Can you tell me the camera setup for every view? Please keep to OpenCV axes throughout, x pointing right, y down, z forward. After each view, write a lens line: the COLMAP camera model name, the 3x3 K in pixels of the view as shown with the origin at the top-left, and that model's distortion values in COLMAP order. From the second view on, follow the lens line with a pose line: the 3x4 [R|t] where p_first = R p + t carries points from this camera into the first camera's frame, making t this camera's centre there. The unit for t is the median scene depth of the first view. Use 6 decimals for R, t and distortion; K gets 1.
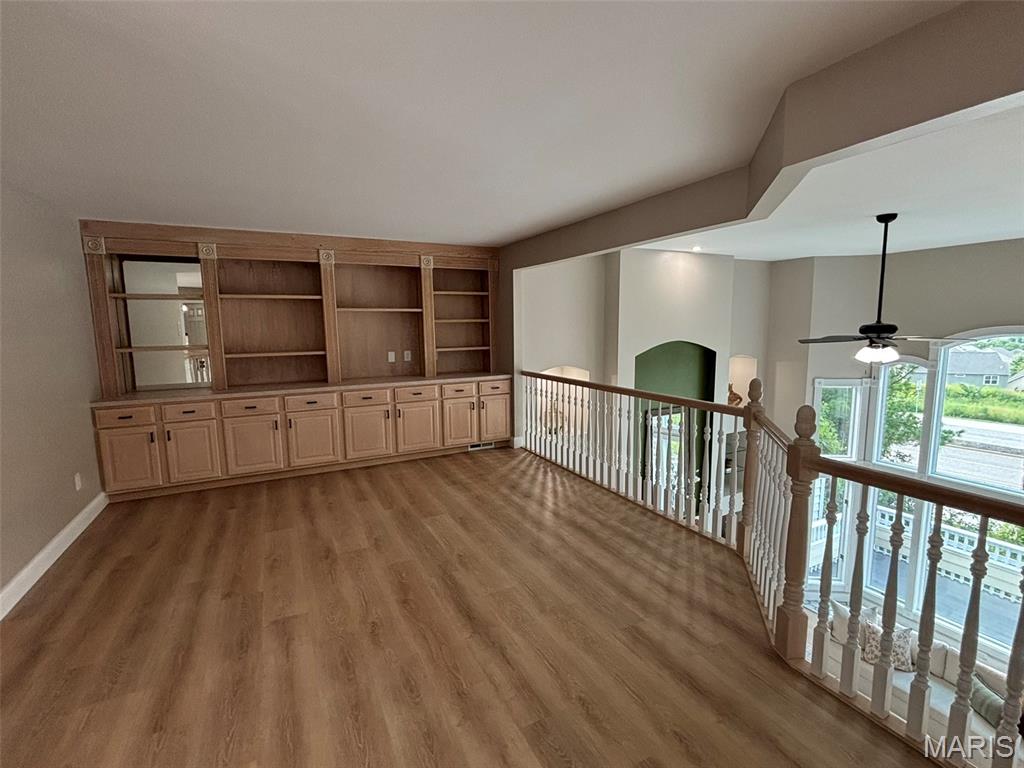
lens RADIAL K [[473.1, 0, 512.0], [0, 473.1, 384.0], [0, 0, 1]] dist [0.003351, -0.000640]
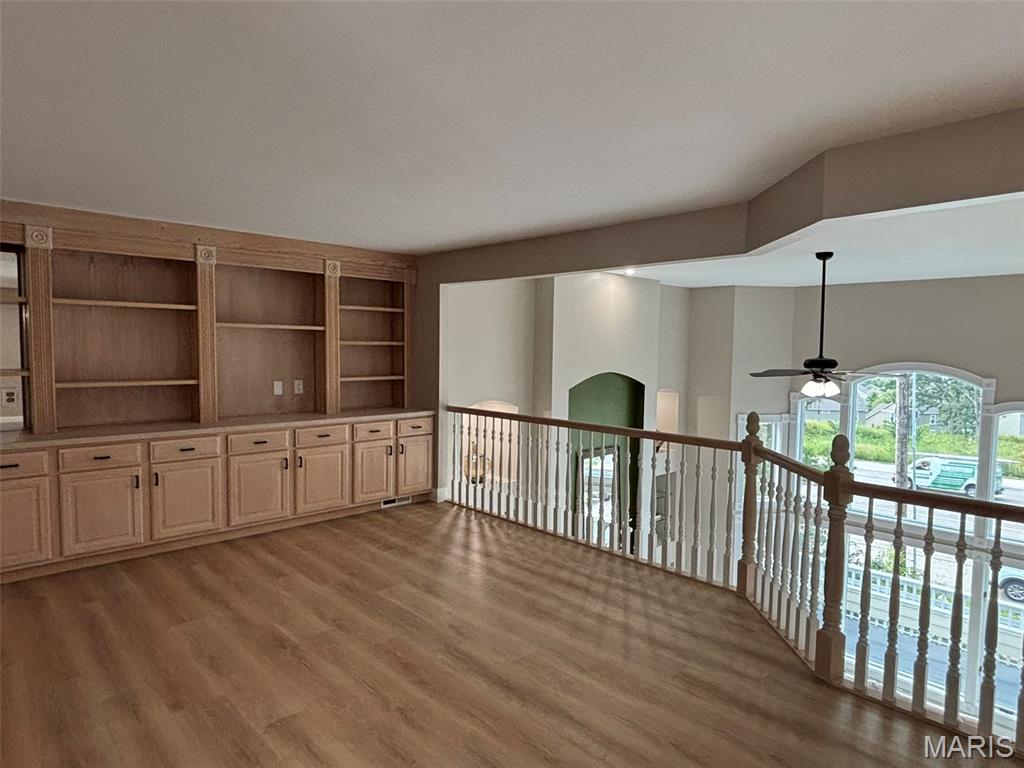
lens RADIAL K [[617.2, 0, 508.3], [0, 617.2, 384.2], [0, 0, 1]] dist [0.000618, -0.001279]
pose [[0.958993, 0.007960, 0.283318, -0.201648], [0.011049, 0.997796, -0.065434, 0.005815], [-0.283215, 0.065881, 0.956791, -0.057711]]
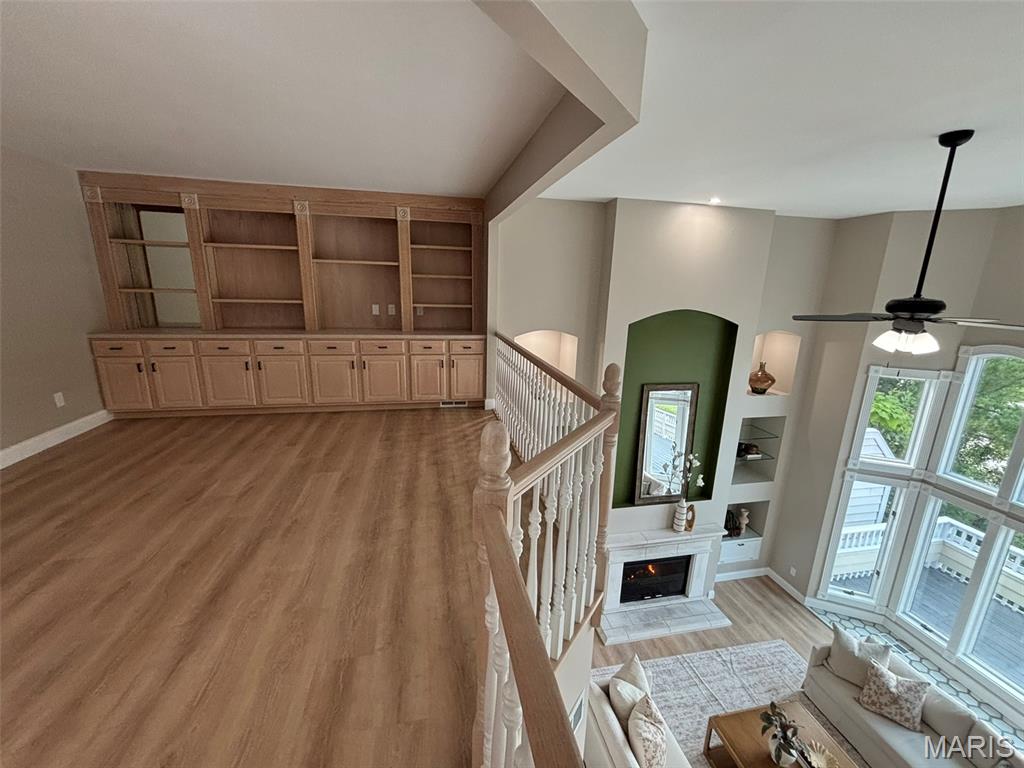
lens RADIAL K [[413.8, 0, 512.1], [0, 413.8, 385.2], [0, 0, 1]] dist [-0.000217, 0.000012]
pose [[0.965026, 0.099000, -0.242742, 0.300361], [-0.072053, 0.990456, 0.117498, -0.023982], [0.252057, -0.095898, 0.962949, 0.205506]]
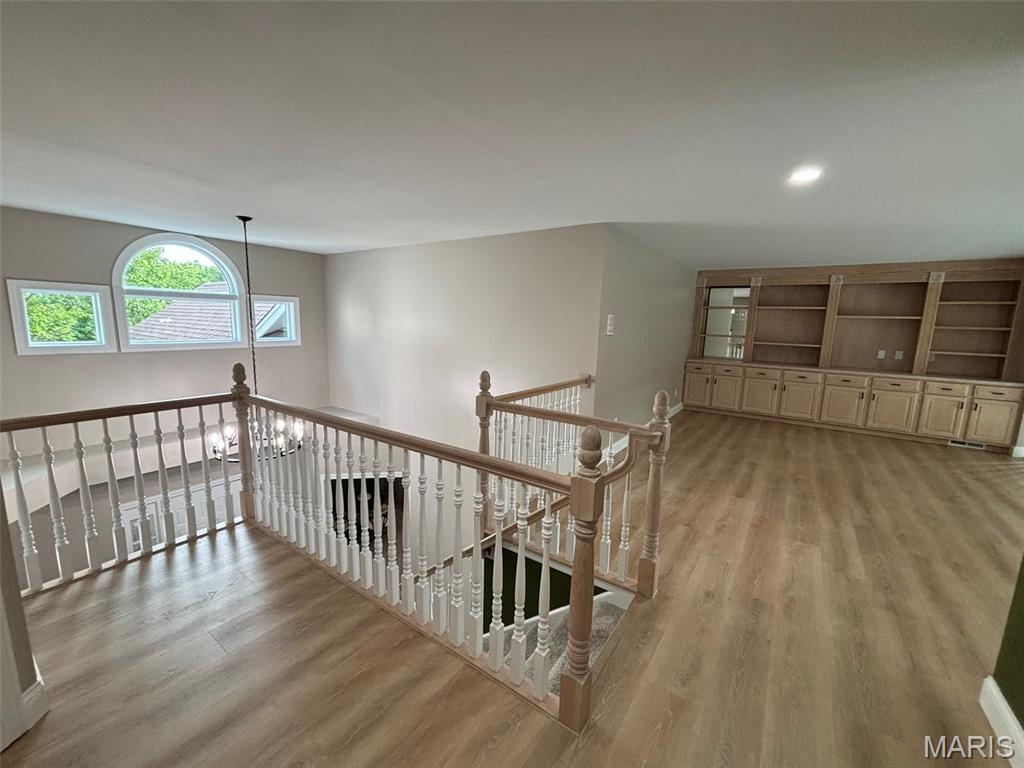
lens RADIAL K [[414.8, 0, 513.6], [0, 414.8, 385.6], [0, 0, 1]] dist [-0.002015, 0.003929]
pose [[0.478317, 0.165493, -0.862453, 0.270819], [-0.146442, 0.983363, 0.107477, 0.054173], [0.865891, 0.074891, 0.494594, -0.434064]]
